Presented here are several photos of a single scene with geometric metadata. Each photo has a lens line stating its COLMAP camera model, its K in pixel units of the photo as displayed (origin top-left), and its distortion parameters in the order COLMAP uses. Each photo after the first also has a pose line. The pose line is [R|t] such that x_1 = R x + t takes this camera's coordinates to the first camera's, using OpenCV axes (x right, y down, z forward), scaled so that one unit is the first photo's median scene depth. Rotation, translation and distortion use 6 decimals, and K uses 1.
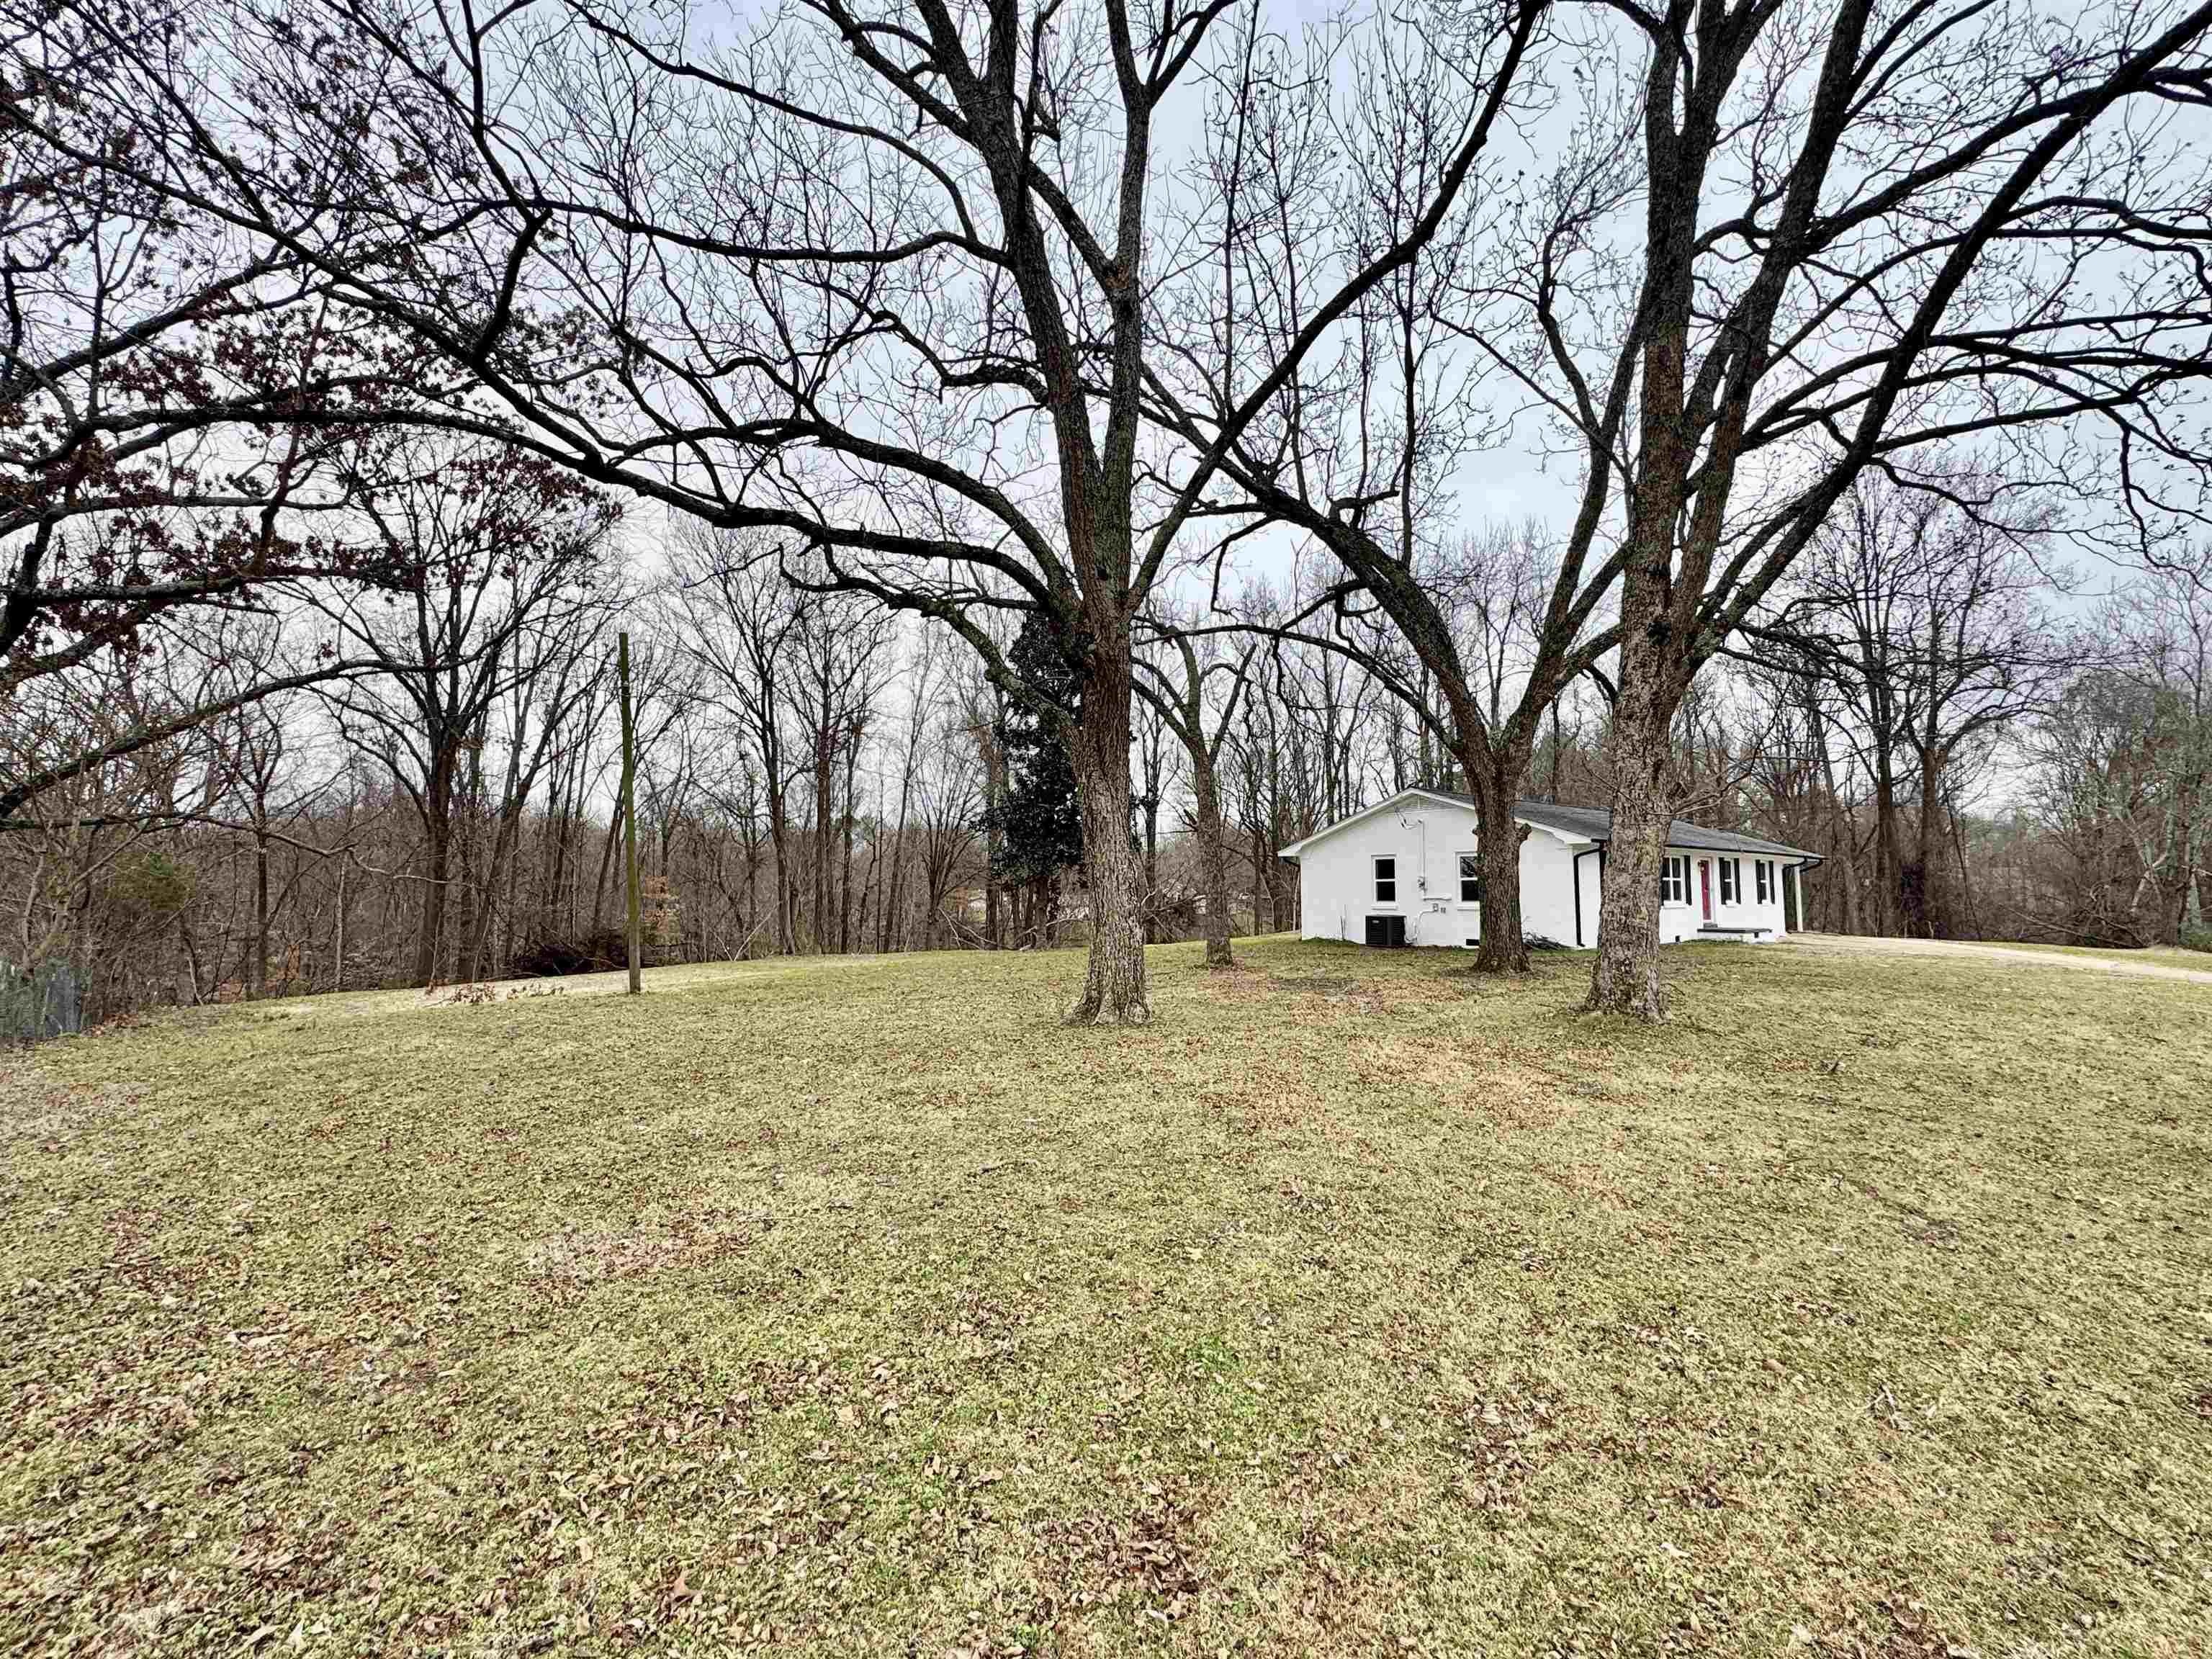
lens RADIAL K [[986.8, 0, 1096.8], [0, 986.8, 832.7], [0, 0, 1]] dist [0.000246, 0.000130]
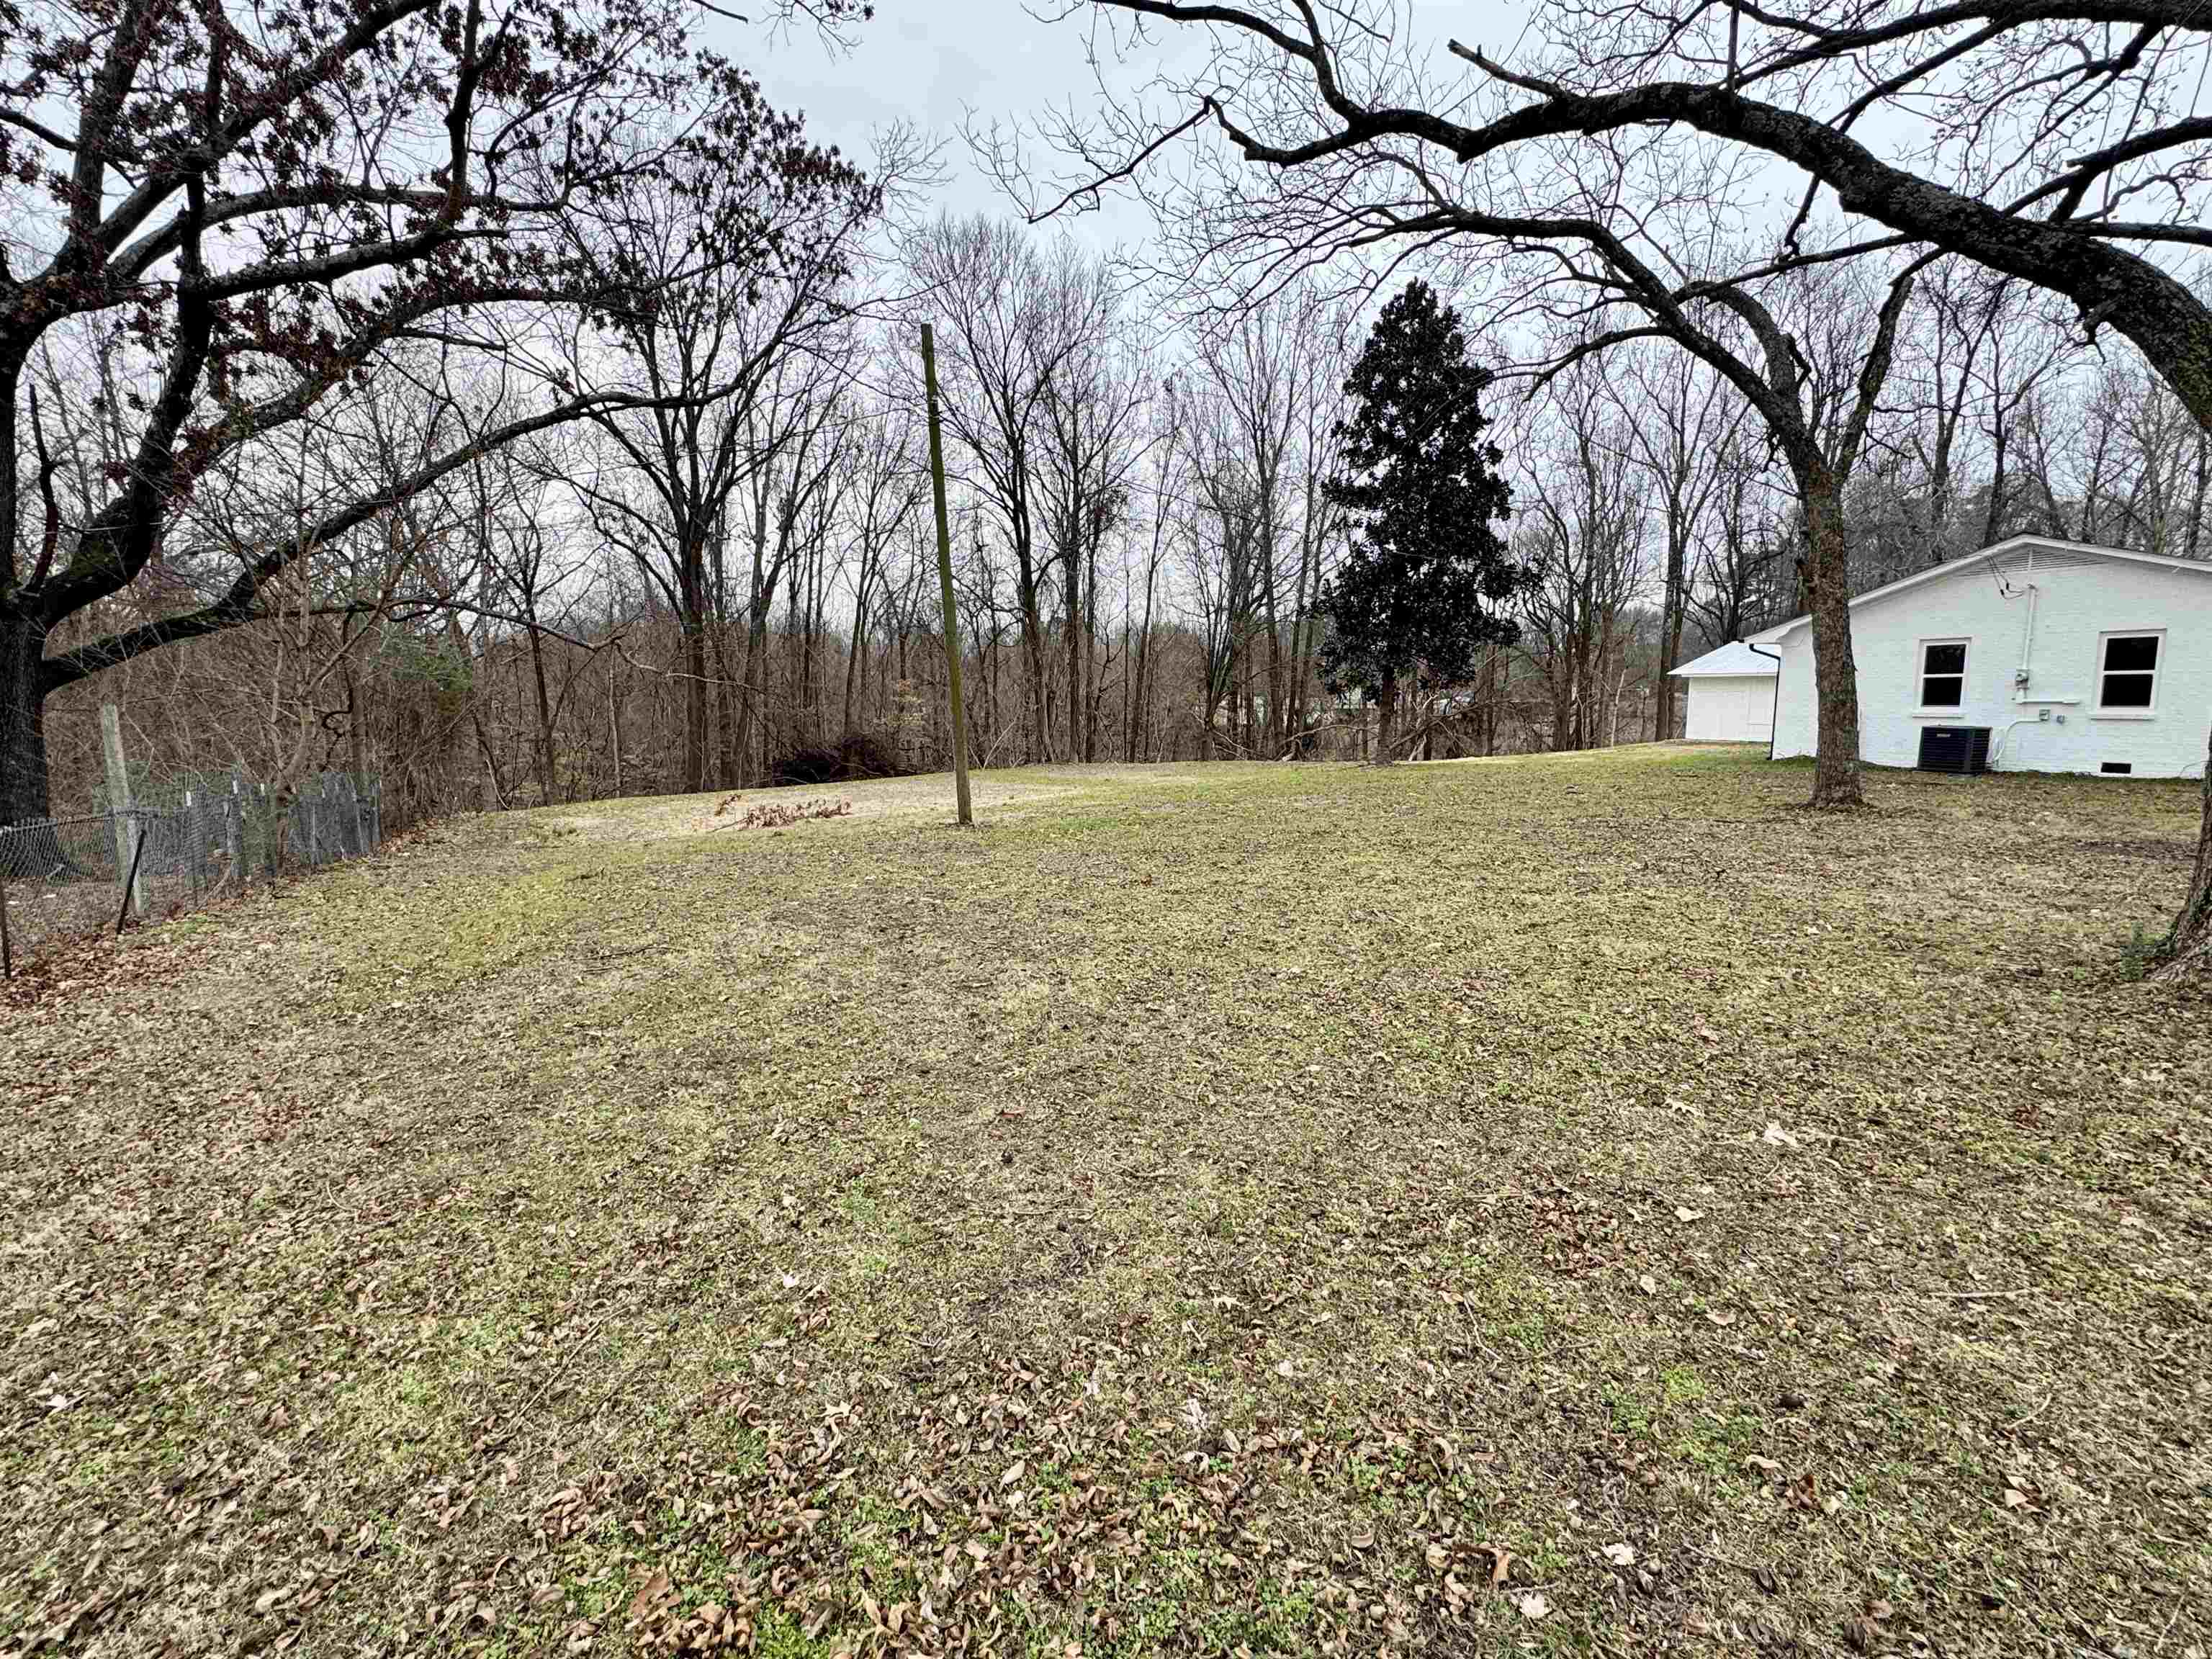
lens RADIAL K [[986.8, 0, 1109.2], [0, 986.8, 833.4], [0, 0, 1]] dist [0.000246, 0.000130]
pose [[0.982331, 0.025774, -0.185369, -0.083621], [0.011100, 0.980704, 0.195182, 0.007813], [0.186823, -0.193791, 0.963090, 0.107200]]
